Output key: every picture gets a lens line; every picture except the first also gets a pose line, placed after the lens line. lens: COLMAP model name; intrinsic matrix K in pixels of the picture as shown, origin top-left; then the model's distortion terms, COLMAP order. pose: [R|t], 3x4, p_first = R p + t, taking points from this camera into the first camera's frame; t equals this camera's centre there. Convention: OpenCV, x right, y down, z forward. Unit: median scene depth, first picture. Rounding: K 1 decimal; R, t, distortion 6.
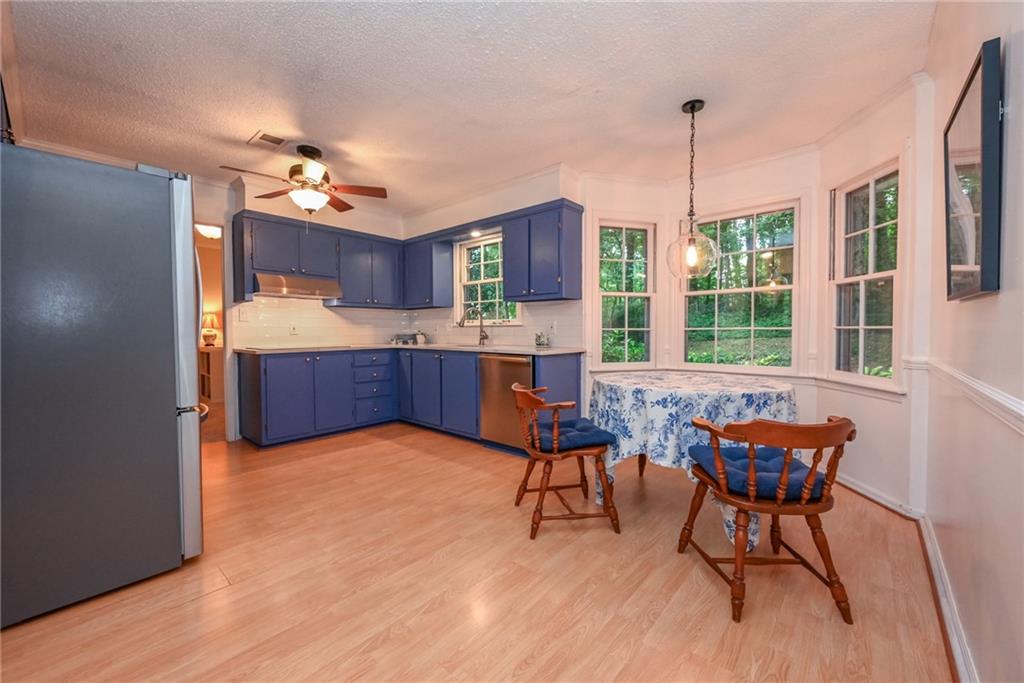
lens RADIAL K [[405.4, 0, 510.4], [0, 405.4, 340.5], [0, 0, 1]] dist [-0.002299, 0.000655]
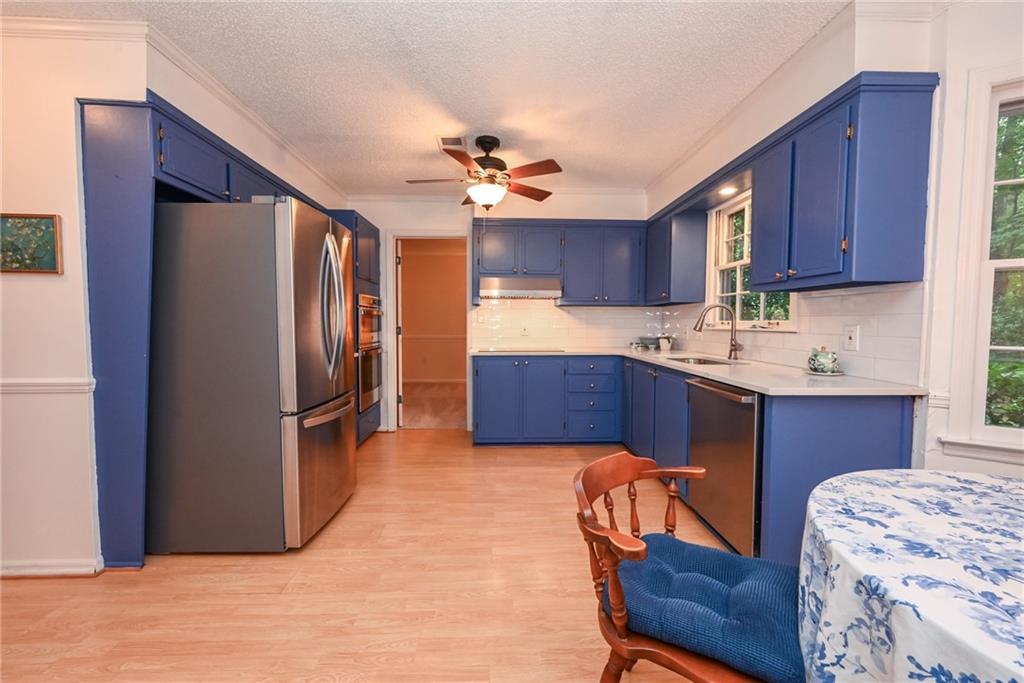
lens RADIAL K [[405.4, 0, 509.7], [0, 405.4, 341.6], [0, 0, 1]] dist [-0.002299, 0.000655]
pose [[0.676002, 0.041188, -0.735748, 0.187707], [-0.024054, 0.999138, 0.033832, -0.034803], [0.736507, -0.005173, 0.676410, 0.322661]]
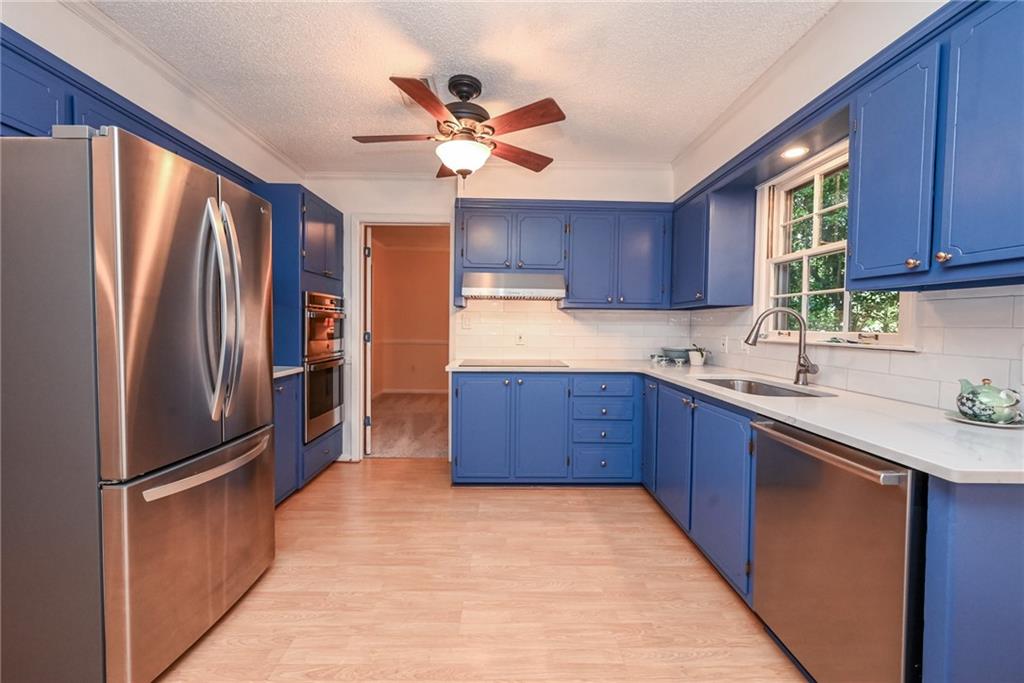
lens RADIAL K [[405.4, 0, 511.6], [0, 405.4, 337.0], [0, 0, 1]] dist [-0.002299, 0.000655]
pose [[0.666860, 0.034395, -0.744389, 0.061503], [-0.032168, 0.999332, 0.017358, -0.046977], [0.744488, 0.012370, 0.667521, 0.480387]]
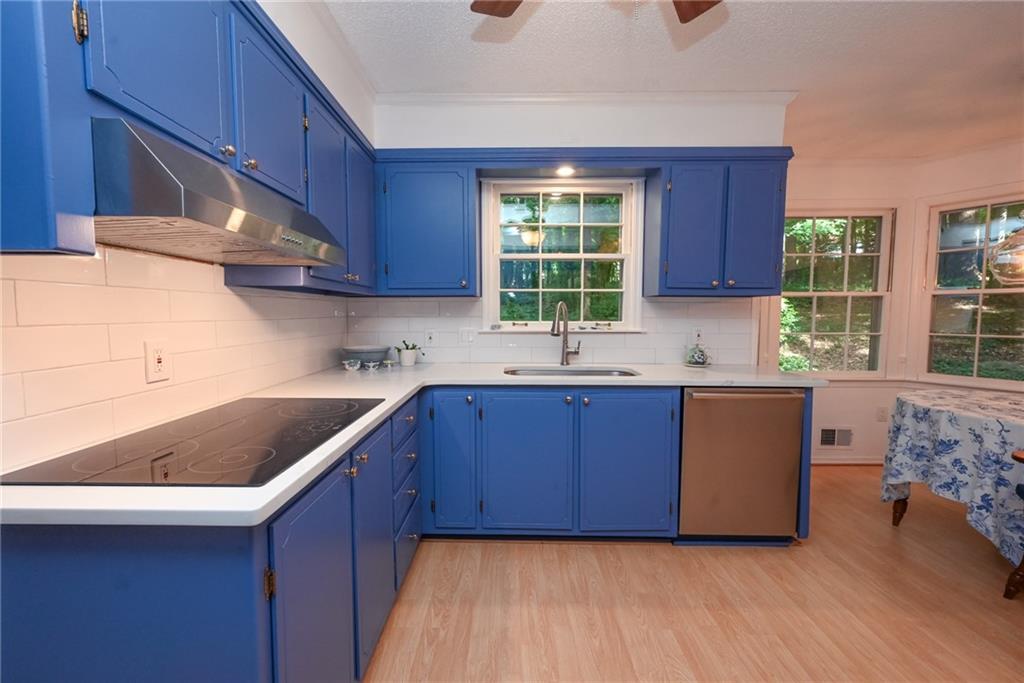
lens RADIAL K [[405.4, 0, 505.0], [0, 405.4, 342.1], [0, 0, 1]] dist [-0.002299, 0.000655]
pose [[0.769470, -0.036457, 0.637642, -0.575787], [0.012866, 0.999052, 0.041594, -0.053230], [-0.638554, -0.023802, 0.769209, 0.676084]]
